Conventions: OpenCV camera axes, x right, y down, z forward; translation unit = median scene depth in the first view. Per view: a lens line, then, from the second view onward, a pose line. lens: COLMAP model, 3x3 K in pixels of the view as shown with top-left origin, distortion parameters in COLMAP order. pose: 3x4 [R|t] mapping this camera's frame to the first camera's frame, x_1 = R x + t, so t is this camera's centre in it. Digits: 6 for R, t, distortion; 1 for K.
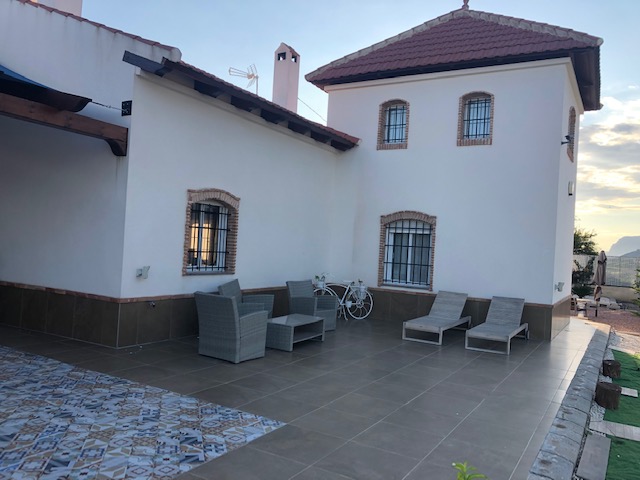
lens RADIAL K [[521.9, 0, 320.4], [0, 521.9, 243.0], [0, 0, 1]] dist [0.035587, -0.031269]
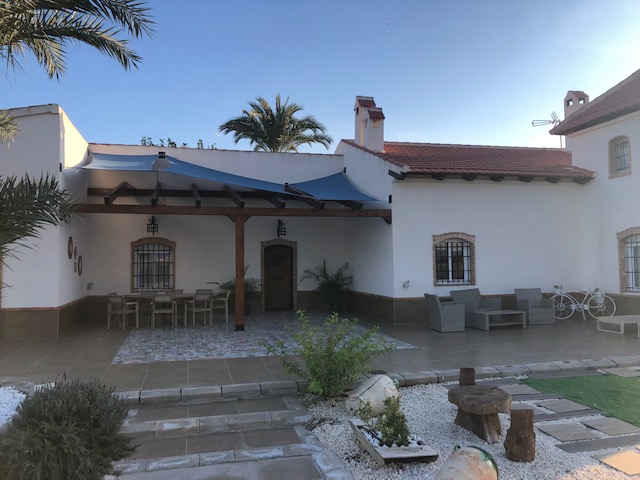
lens RADIAL K [[521.9, 0, 317.5], [0, 521.9, 242.7], [0, 0, 1]] dist [0.035587, -0.031269]
pose [[0.691787, -0.092850, -0.716107, 0.626121], [0.058022, 0.995640, -0.073042, 0.021771], [0.719766, 0.008979, 0.694158, -0.406563]]
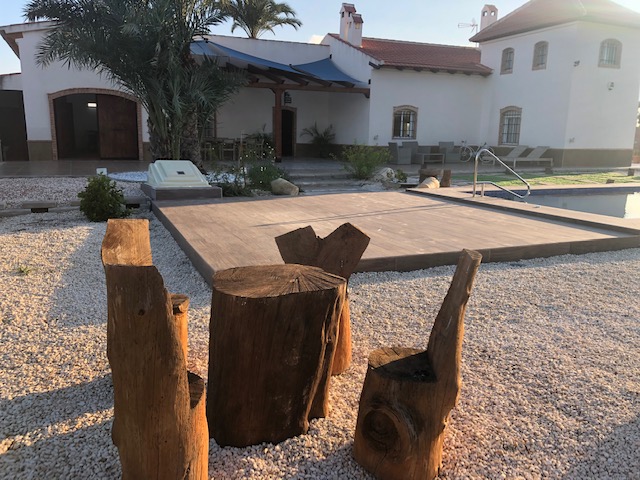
lens RADIAL K [[521.9, 0, 318.7], [0, 521.9, 240.5], [0, 0, 1]] dist [0.035587, -0.031269]
pose [[0.798694, 0.074638, -0.597090, 0.987919], [0.033261, 0.985285, 0.167654, 0.100958], [0.600817, -0.153764, 0.784458, -1.313402]]
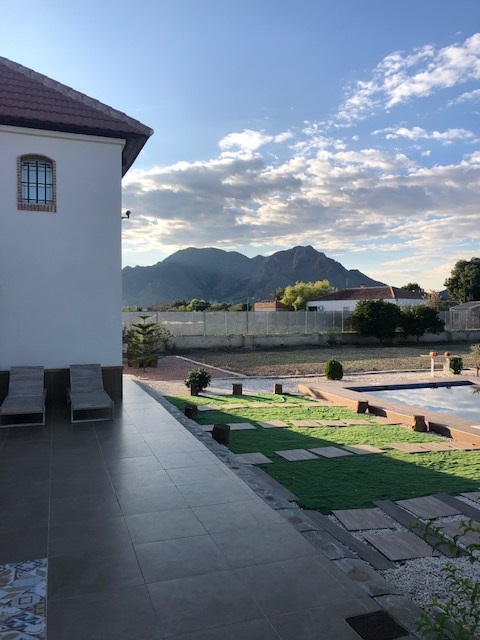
lens RADIAL K [[521.9, 0, 239.5], [0, 521.9, 319.8], [0, 0, 1]] dist [0.035587, -0.031269]
pose [[0.645641, -0.069243, 0.760495, -0.239517], [0.035344, 0.997523, 0.060818, -0.038329], [-0.762823, -0.012387, 0.646489, 0.112517]]
